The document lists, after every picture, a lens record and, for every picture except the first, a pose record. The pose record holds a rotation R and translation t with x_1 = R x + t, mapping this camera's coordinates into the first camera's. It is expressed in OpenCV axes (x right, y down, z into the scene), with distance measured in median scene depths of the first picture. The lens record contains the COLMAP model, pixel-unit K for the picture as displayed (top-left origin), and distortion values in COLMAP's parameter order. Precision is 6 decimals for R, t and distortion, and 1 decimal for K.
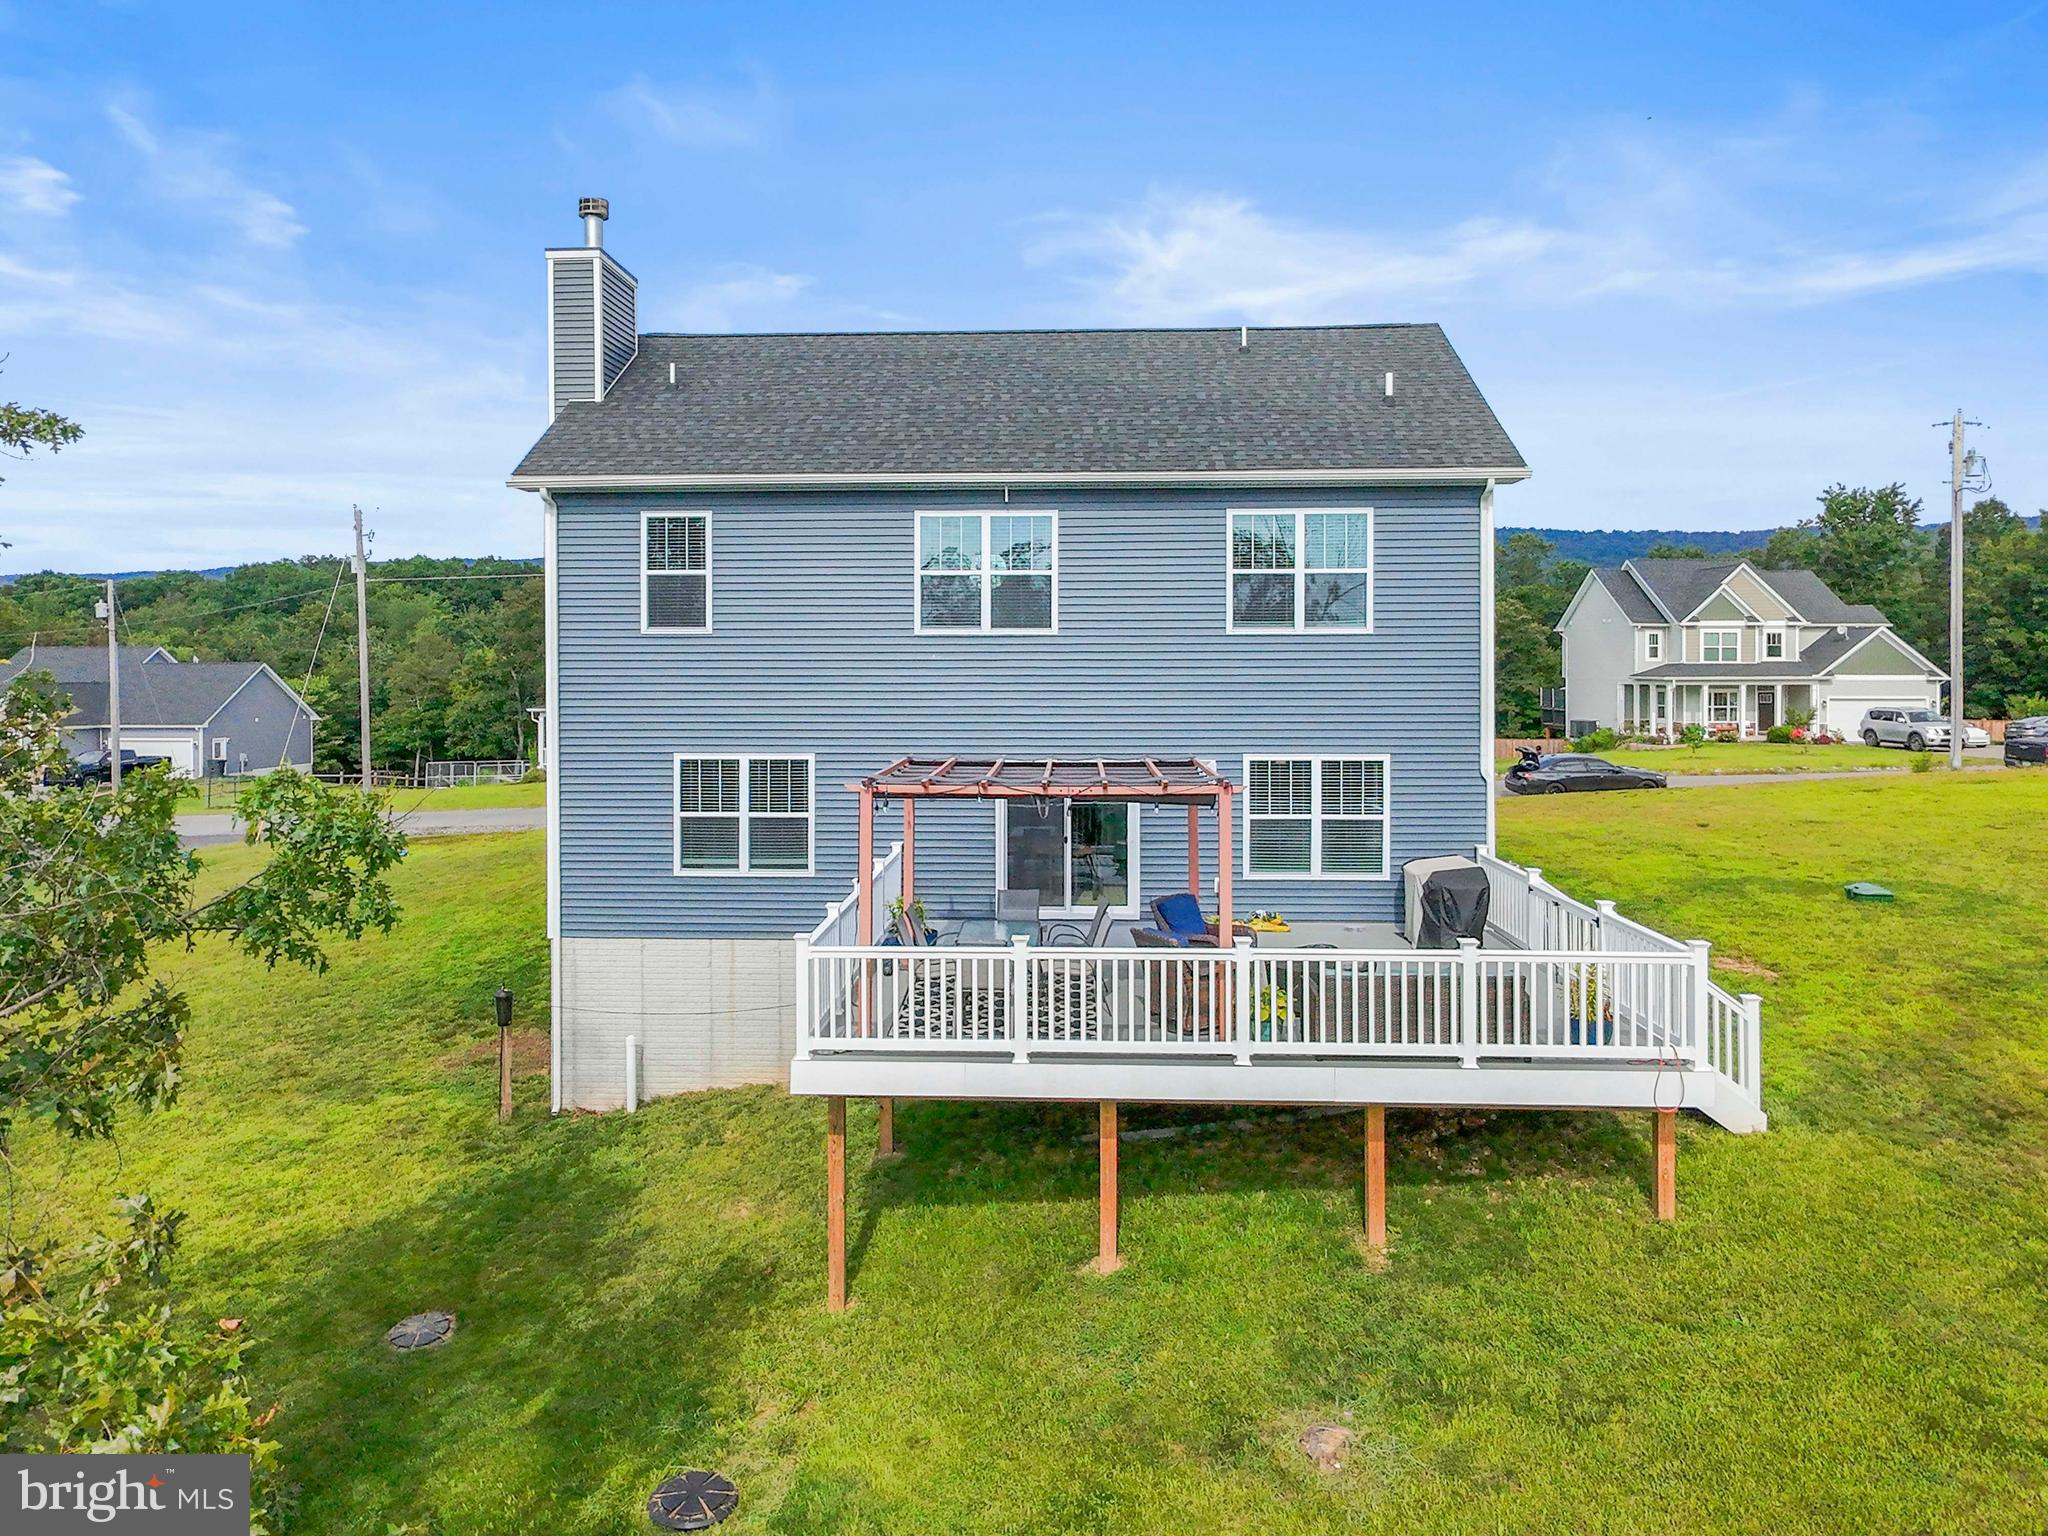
lens RADIAL K [[1329.4, 0, 1023.8], [0, 1329.4, 731.2], [0, 0, 1]] dist [-0.000182, -0.000833]
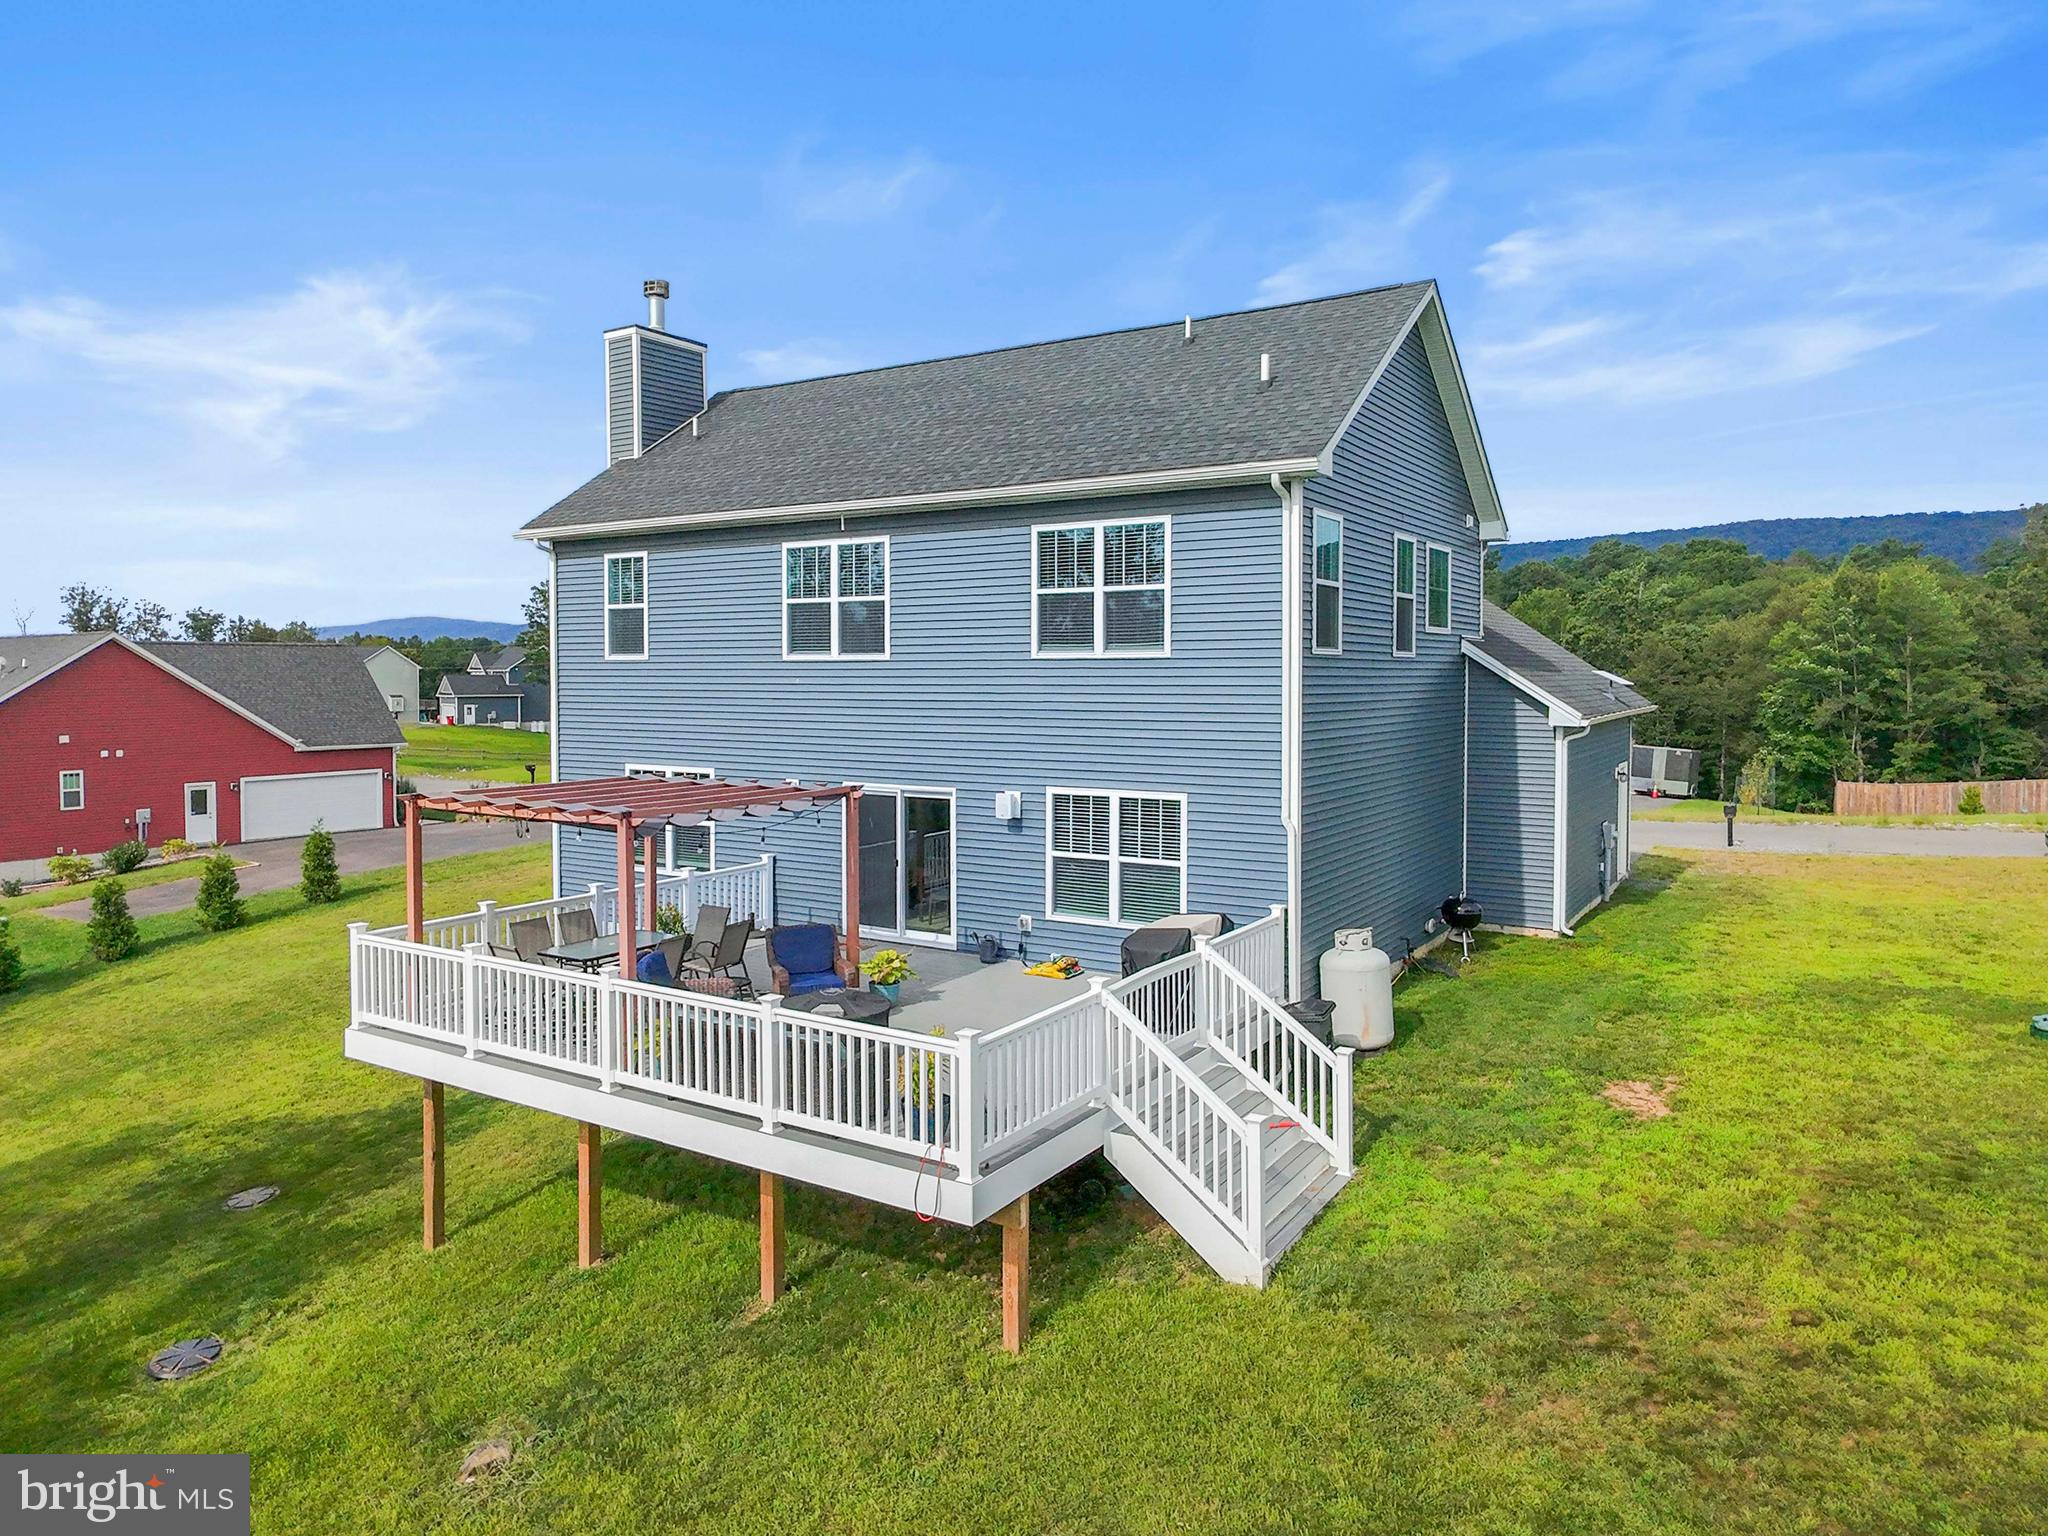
lens RADIAL K [[1314.2, 0, 1024.0], [0, 1314.2, 768.0], [0, 0, 1]] dist [0.005838, -0.002517]
pose [[0.868810, 0.036825, -0.493774, 0.611154], [-0.025127, 0.999225, 0.030309, -0.023466], [0.494507, -0.013925, 0.869062, 0.184965]]
